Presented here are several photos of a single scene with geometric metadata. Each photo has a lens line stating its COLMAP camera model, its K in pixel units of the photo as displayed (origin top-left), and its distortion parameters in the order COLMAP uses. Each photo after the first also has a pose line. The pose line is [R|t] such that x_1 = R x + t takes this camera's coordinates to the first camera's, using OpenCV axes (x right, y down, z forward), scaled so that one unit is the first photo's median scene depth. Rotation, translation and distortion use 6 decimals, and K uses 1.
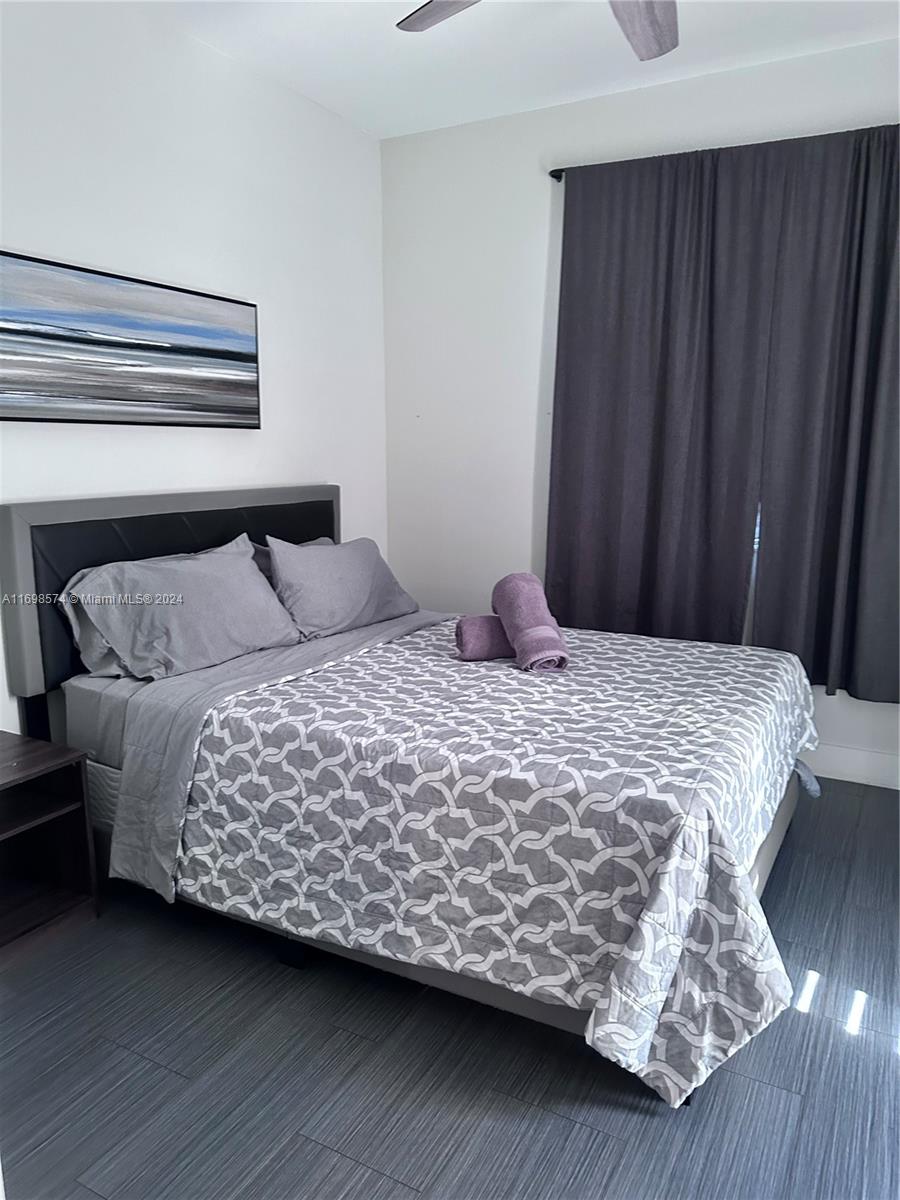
lens RADIAL K [[853.1, 0, 437.7], [0, 853.1, 610.0], [0, 0, 1]] dist [0.001006, -0.039419]
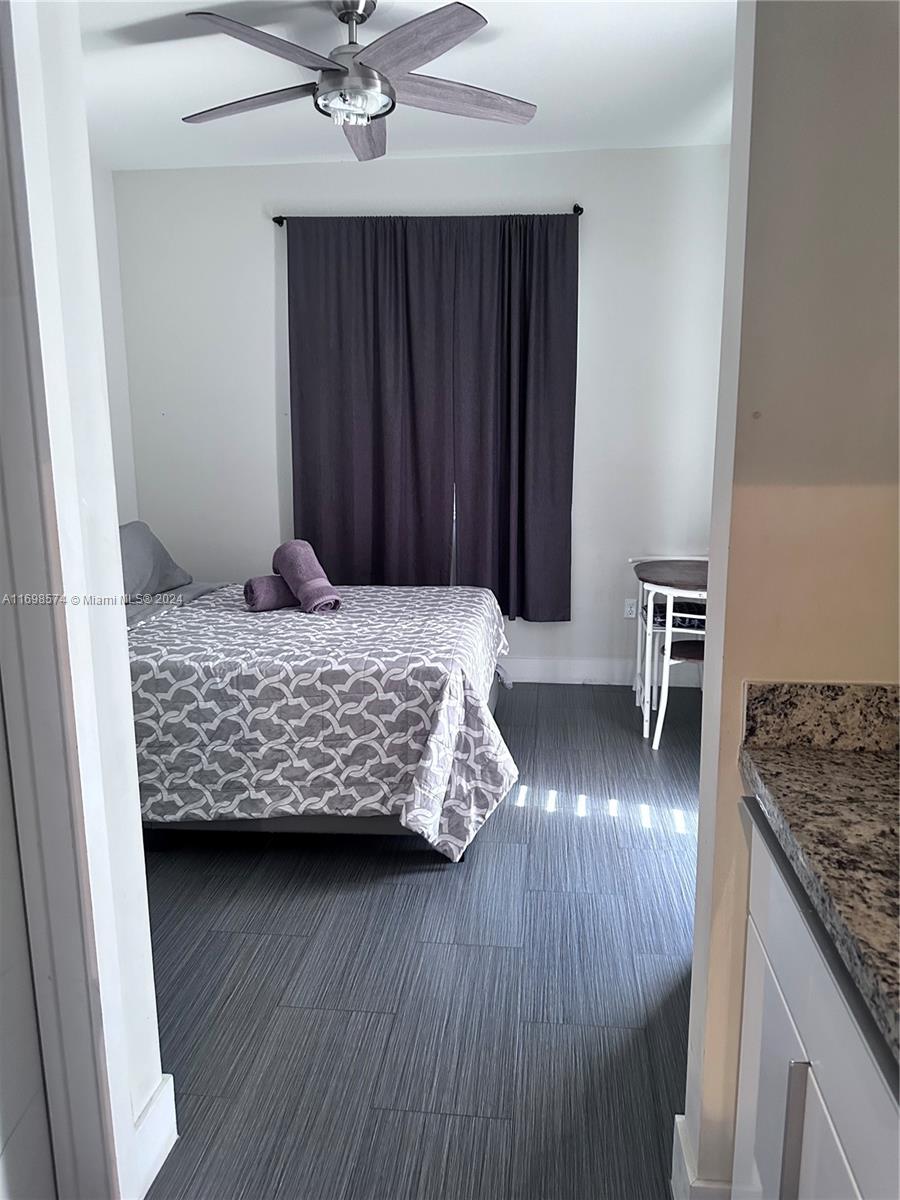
lens RADIAL K [[853.1, 0, 456.0], [0, 853.1, 588.4], [0, 0, 1]] dist [0.001006, -0.039419]
pose [[0.920740, -0.065468, 0.384646, -0.237867], [0.071727, 0.997422, -0.001933, 0.064873], [-0.383528, 0.029369, 0.923062, -0.384888]]
